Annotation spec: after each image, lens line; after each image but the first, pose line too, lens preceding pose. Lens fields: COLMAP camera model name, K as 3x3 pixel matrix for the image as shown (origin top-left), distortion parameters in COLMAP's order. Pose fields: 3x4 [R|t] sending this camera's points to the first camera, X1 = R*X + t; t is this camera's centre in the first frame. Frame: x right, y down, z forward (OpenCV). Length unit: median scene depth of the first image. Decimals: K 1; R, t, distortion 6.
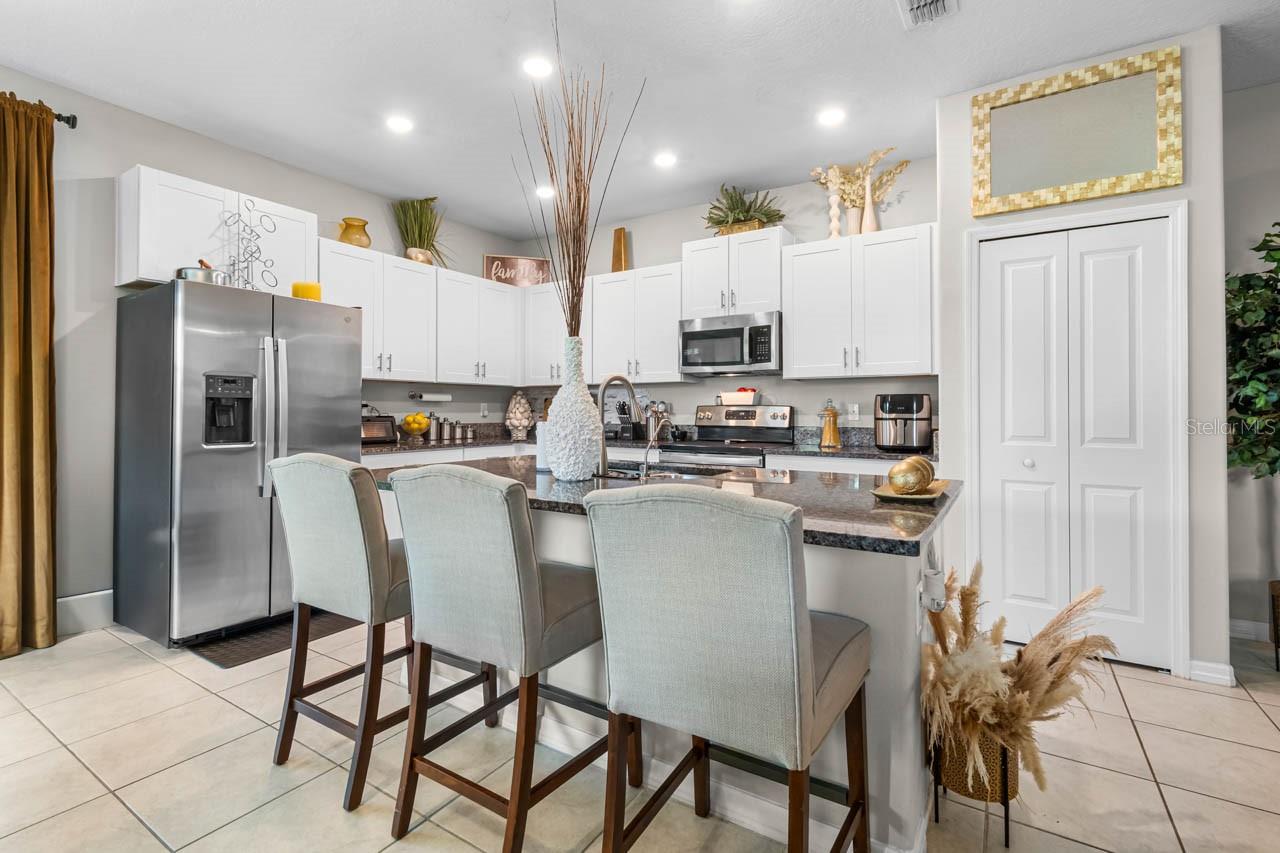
lens RADIAL K [[576.3, 0, 630.3], [0, 576.3, 403.4], [0, 0, 1]] dist [0.002554, -0.000587]
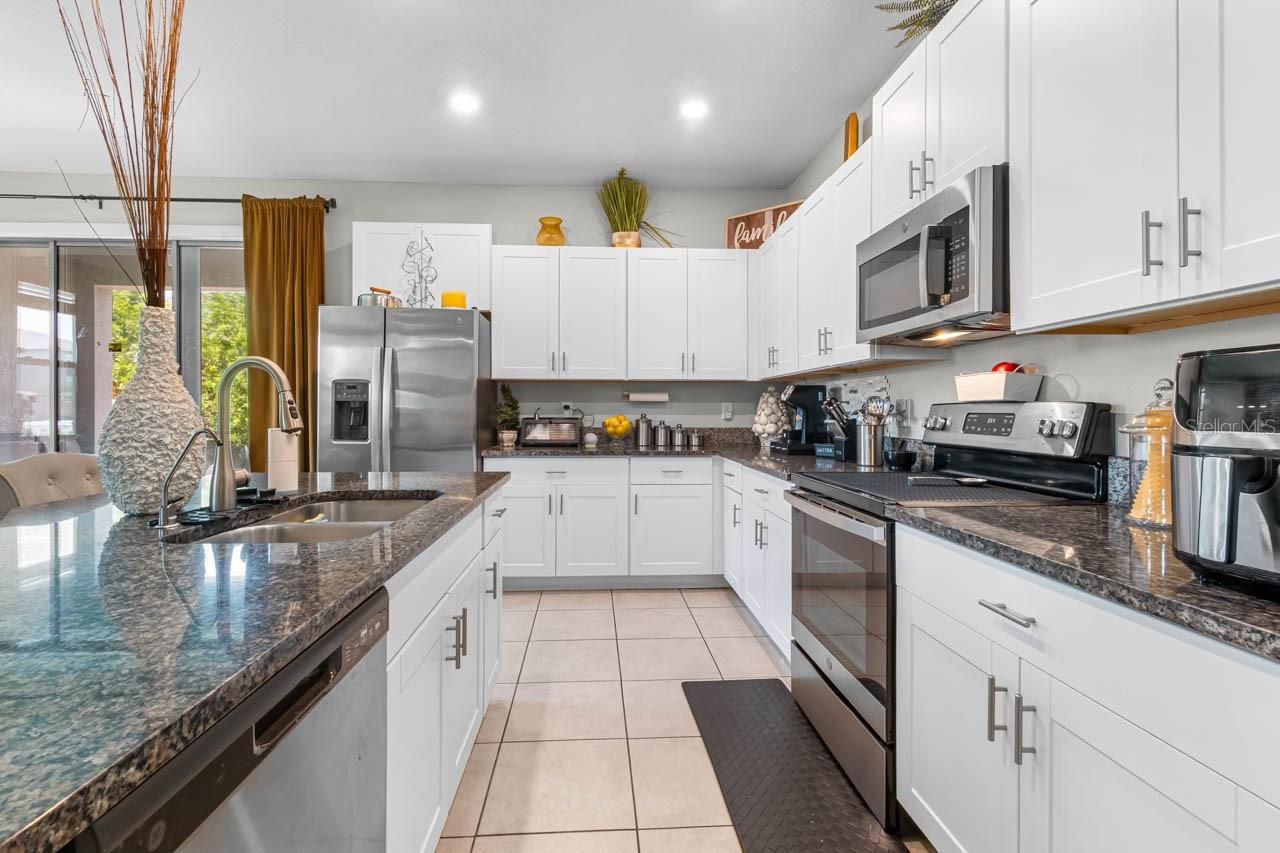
lens RADIAL K [[576.3, 0, 640.8], [0, 576.3, 413.2], [0, 0, 1]] dist [0.002554, -0.000587]
pose [[0.593292, 0.003658, -0.804979, 0.394722], [0.008381, 0.999907, 0.010721, 0.004789], [0.804944, -0.013108, 0.593206, 0.513403]]
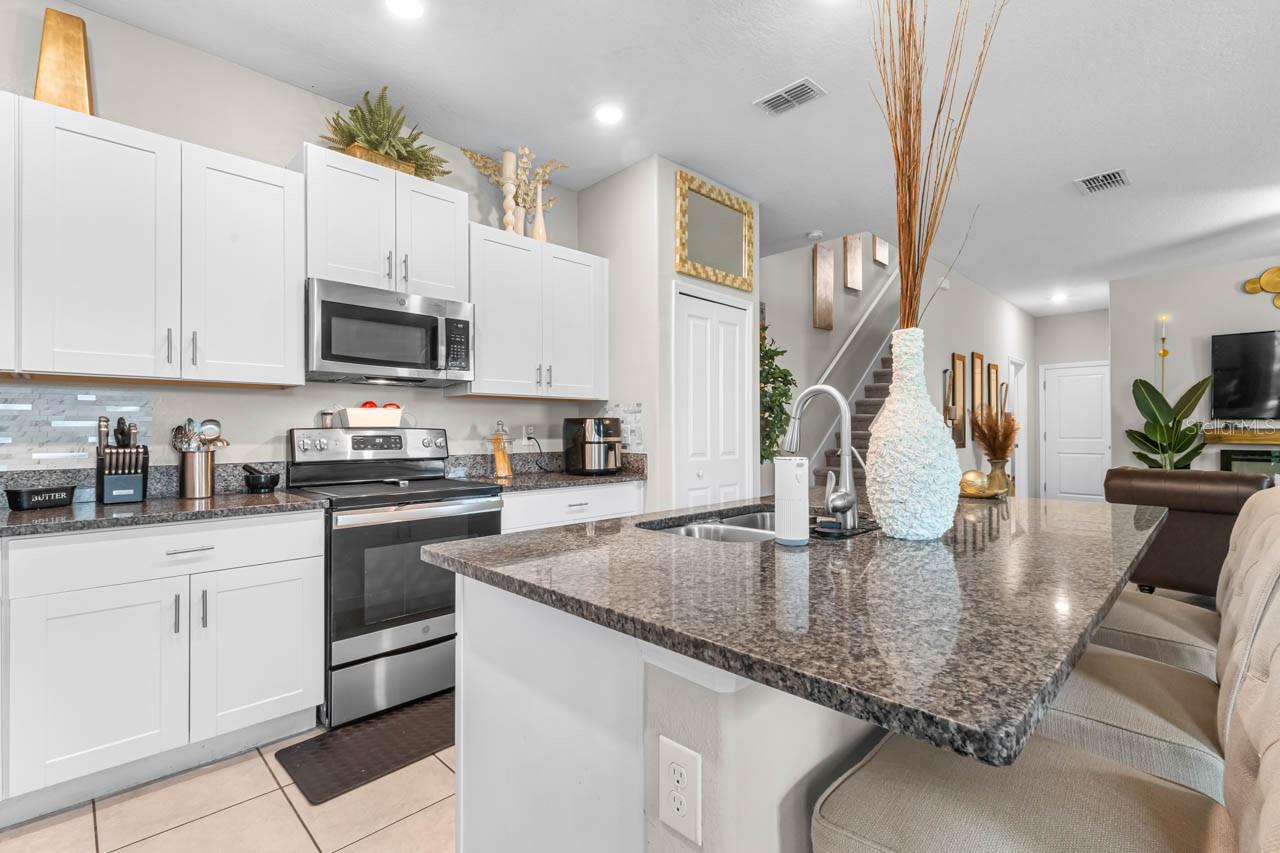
lens RADIAL K [[576.3, 0, 657.8], [0, 576.3, 428.0], [0, 0, 1]] dist [0.002554, -0.000587]
pose [[0.203623, 0.004892, 0.979037, -0.397857], [-0.005296, 0.999978, -0.003895, 0.004109], [-0.979035, -0.004392, 0.203645, 0.547472]]
